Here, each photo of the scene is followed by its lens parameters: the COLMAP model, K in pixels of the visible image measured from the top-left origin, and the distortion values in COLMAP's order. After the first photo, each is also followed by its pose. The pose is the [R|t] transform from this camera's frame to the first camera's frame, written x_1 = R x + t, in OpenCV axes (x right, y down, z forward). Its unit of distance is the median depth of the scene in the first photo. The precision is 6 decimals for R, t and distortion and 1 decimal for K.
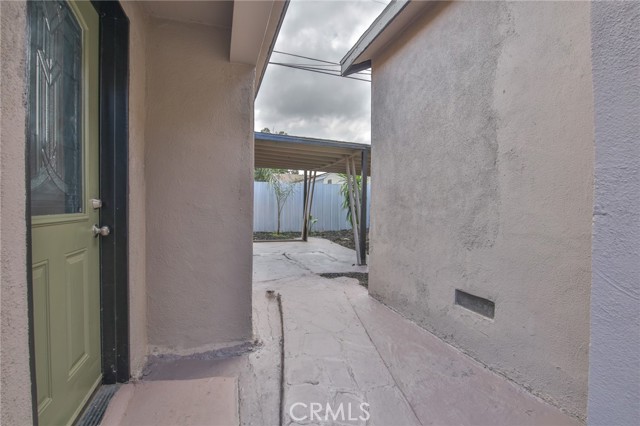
lens RADIAL K [[300.0, 0, 323.0], [0, 300.0, 205.8], [0, 0, 1]] dist [0.001664, -0.011597]
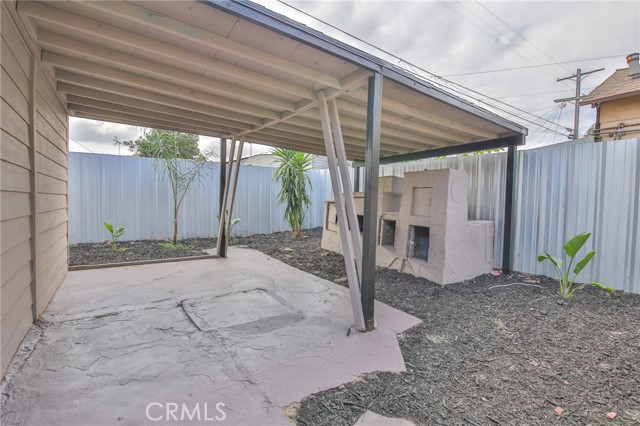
lens RADIAL K [[300.0, 0, 323.0], [0, 300.0, 205.8], [0, 0, 1]] dist [0.001664, -0.011597]
pose [[0.957539, 0.001265, 0.288300, -0.035705], [-0.008664, 0.999665, 0.024389, 0.000014], [-0.288173, -0.025851, 0.957229, 0.328890]]
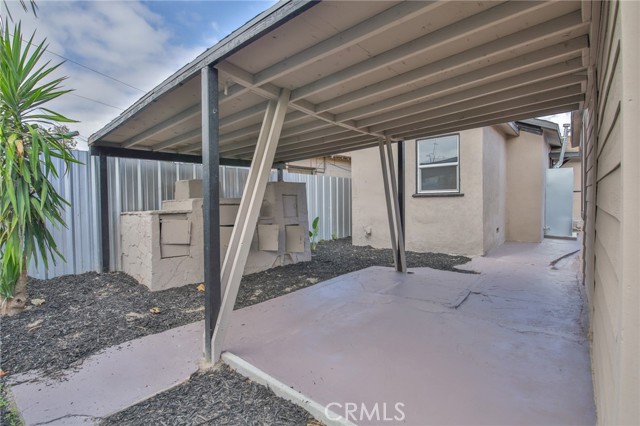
lens RADIAL K [[300.0, 0, 323.0], [0, 300.0, 205.8], [0, 0, 1]] dist [0.001664, -0.011597]
pose [[-0.516163, -0.015585, 0.856348, -0.277710], [0.007430, 0.999715, 0.022672, -0.008326], [-0.856458, 0.018065, -0.515901, 0.923687]]
